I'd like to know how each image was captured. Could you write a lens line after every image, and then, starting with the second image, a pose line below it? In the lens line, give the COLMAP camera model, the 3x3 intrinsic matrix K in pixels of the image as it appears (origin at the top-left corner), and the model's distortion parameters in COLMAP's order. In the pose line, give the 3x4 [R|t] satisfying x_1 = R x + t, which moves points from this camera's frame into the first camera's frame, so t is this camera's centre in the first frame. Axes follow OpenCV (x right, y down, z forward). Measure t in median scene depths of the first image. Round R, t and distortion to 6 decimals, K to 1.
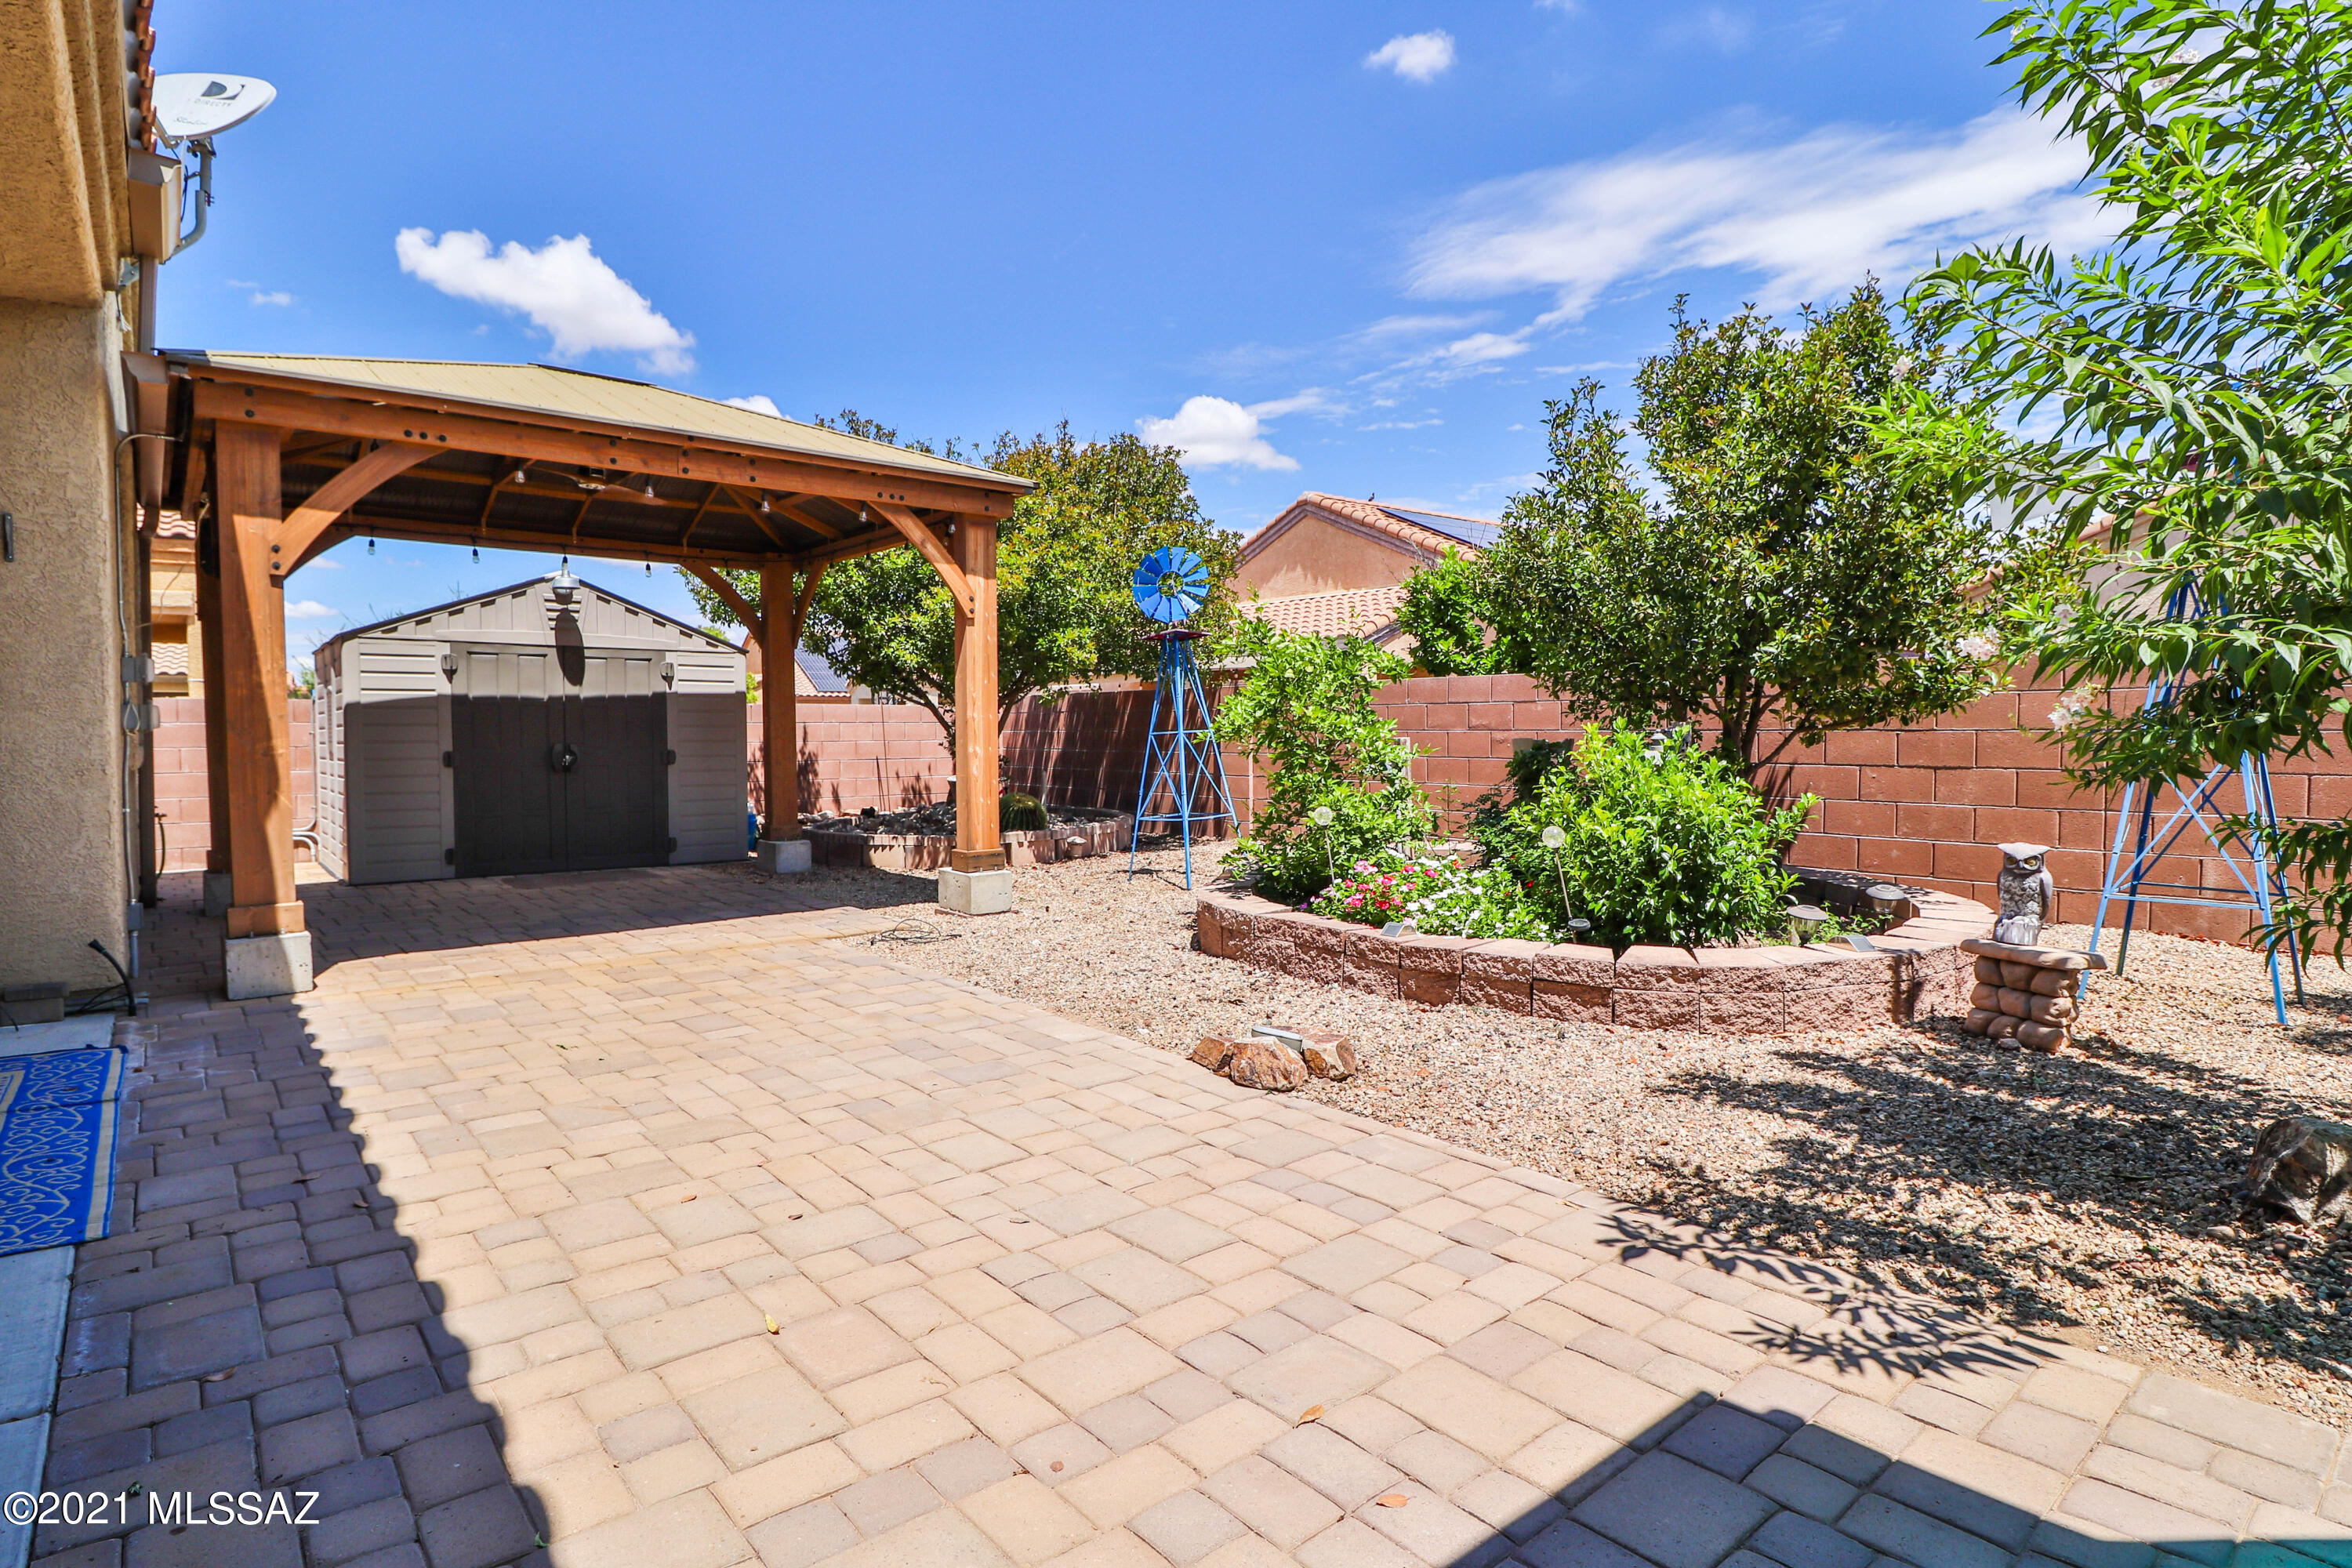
lens RADIAL K [[1232.6, 0, 1170.5], [0, 1232.6, 778.7], [0, 0, 1]] dist [0.000793, -0.015130]
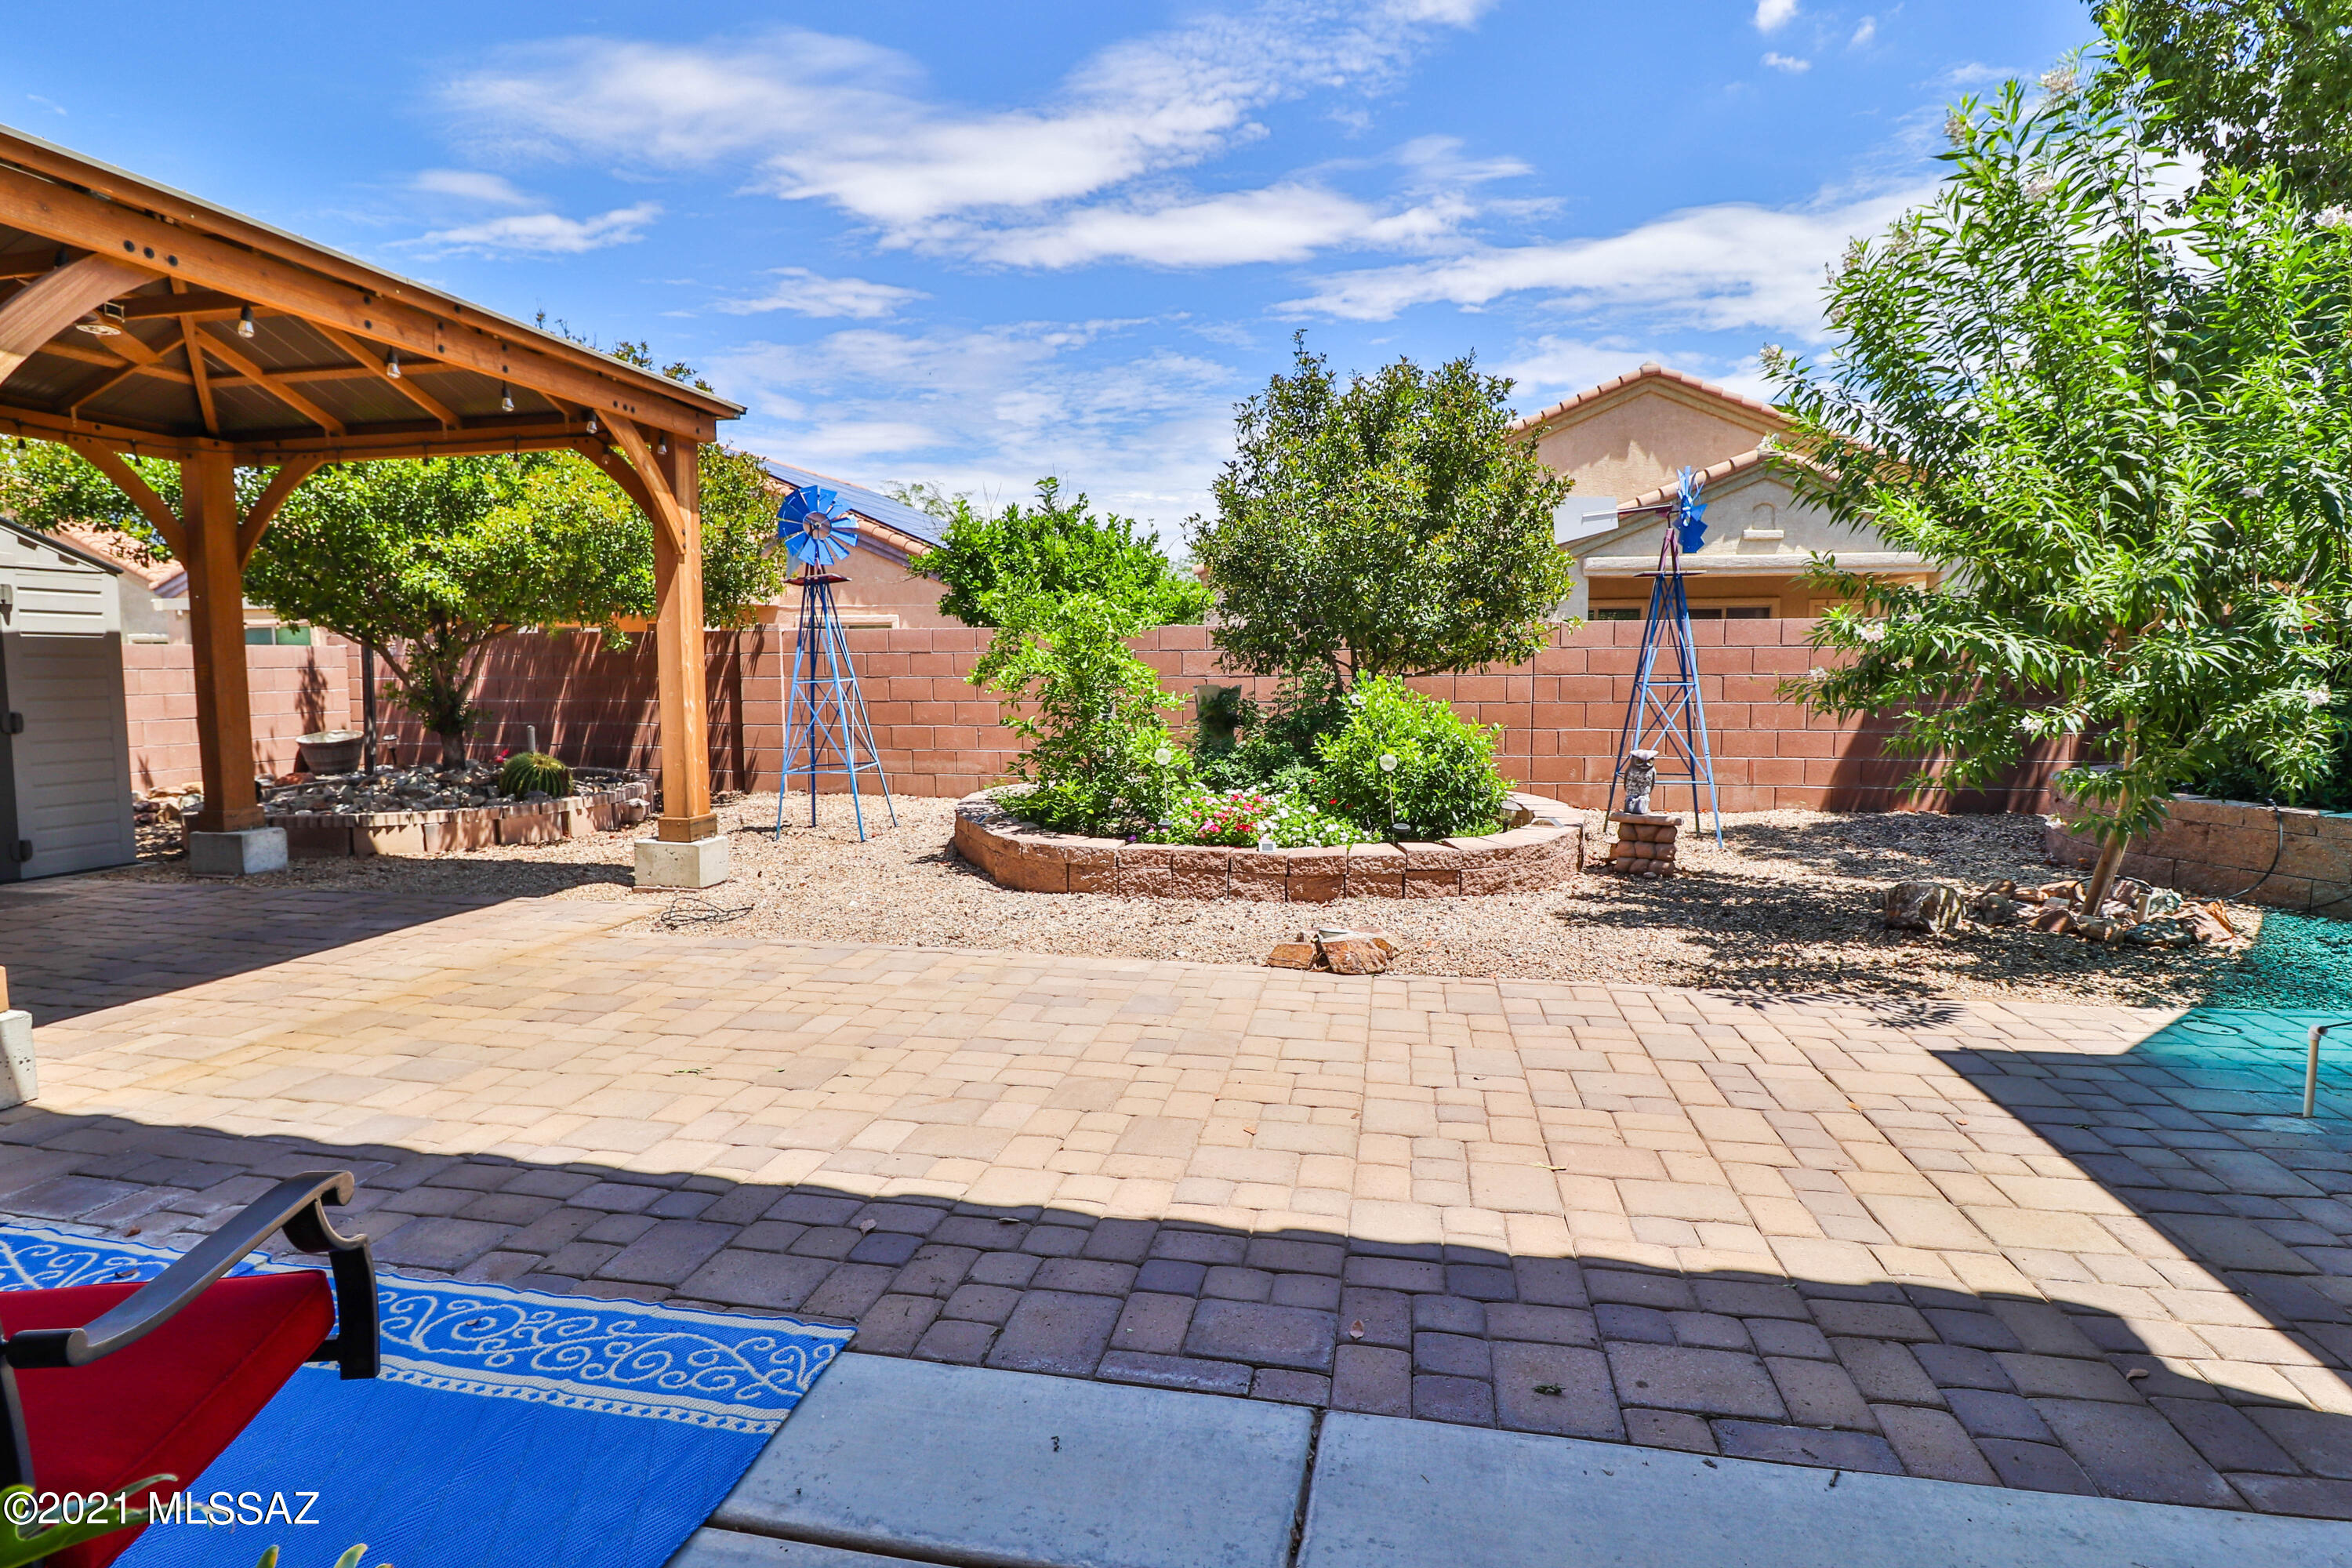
lens RADIAL K [[1232.6, 0, 1170.5], [0, 1232.6, 778.7], [0, 0, 1]] dist [0.000793, -0.015130]
pose [[0.769610, -0.058787, 0.635803, -0.769069], [0.027151, 0.997865, 0.059398, -0.021654], [-0.637937, -0.028451, 0.769563, 0.155533]]
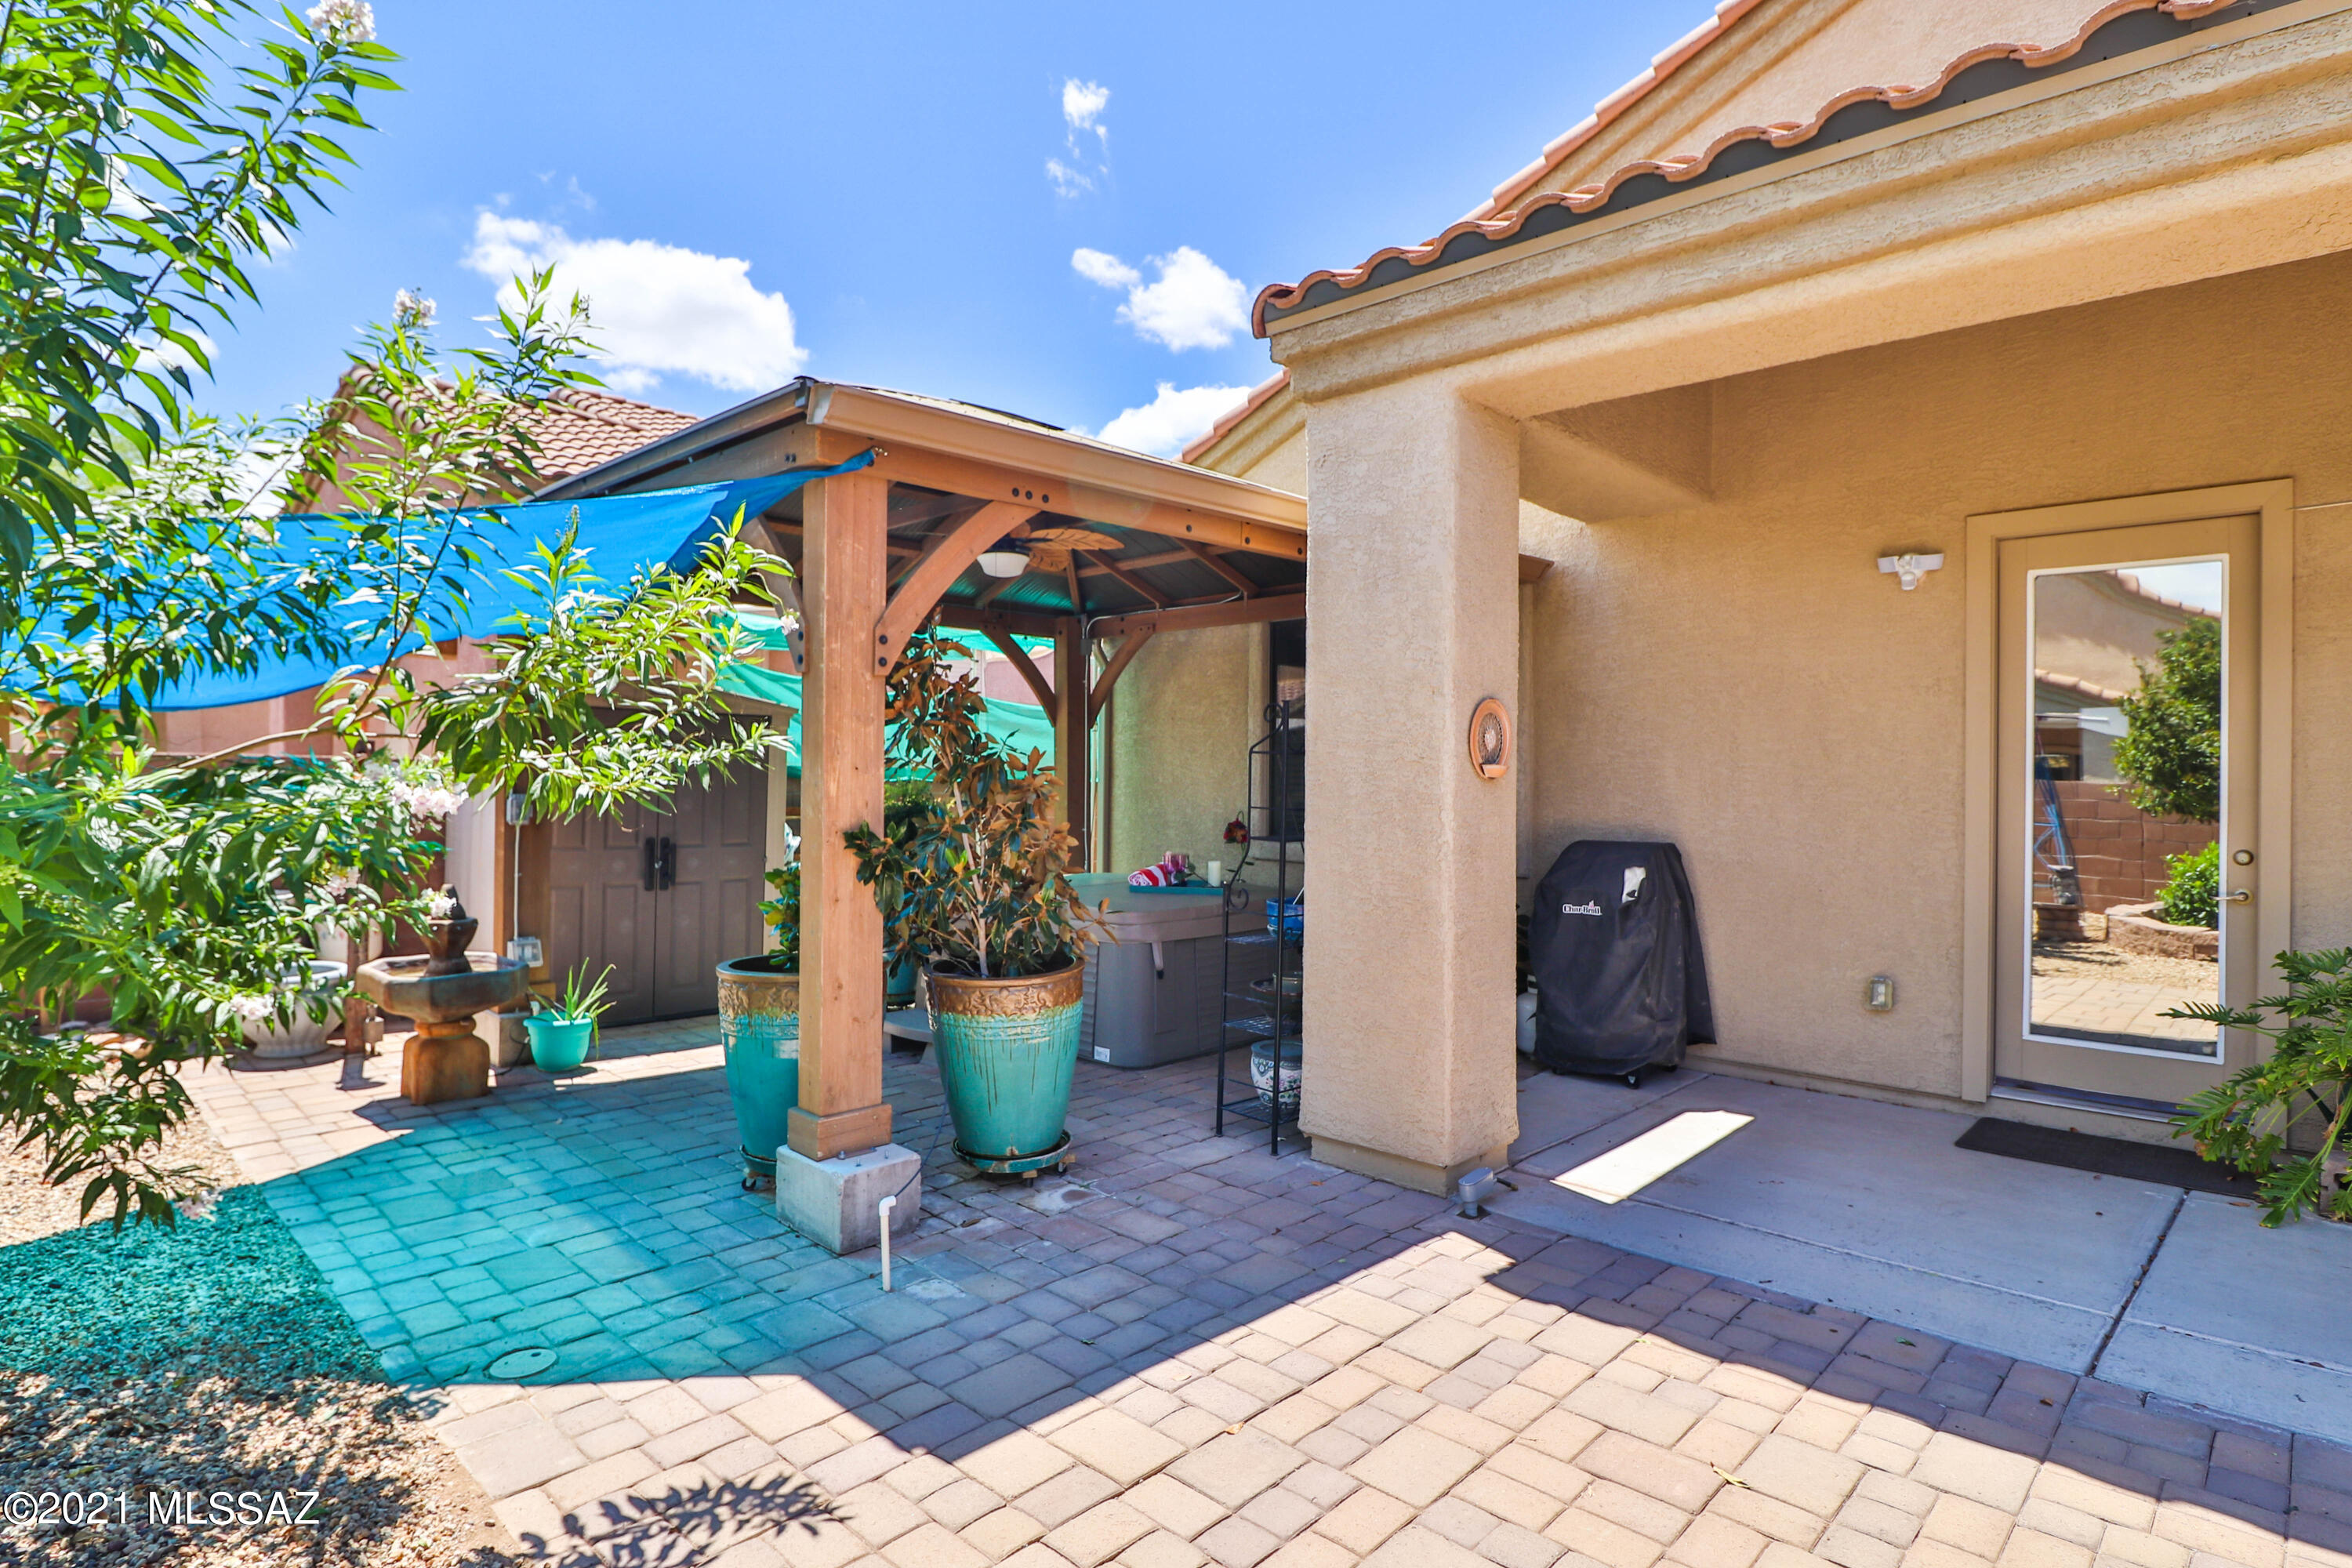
lens RADIAL K [[1237.9, 0, 1139.6], [0, 1237.9, 778.4], [0, 0, 1]] dist [0.000973, -0.015635]
pose [[-0.993835, -0.006082, -0.110703, 0.178765], [-0.011076, 0.998946, 0.044552, -0.120168], [0.110315, 0.045503, -0.992854, 1.095511]]
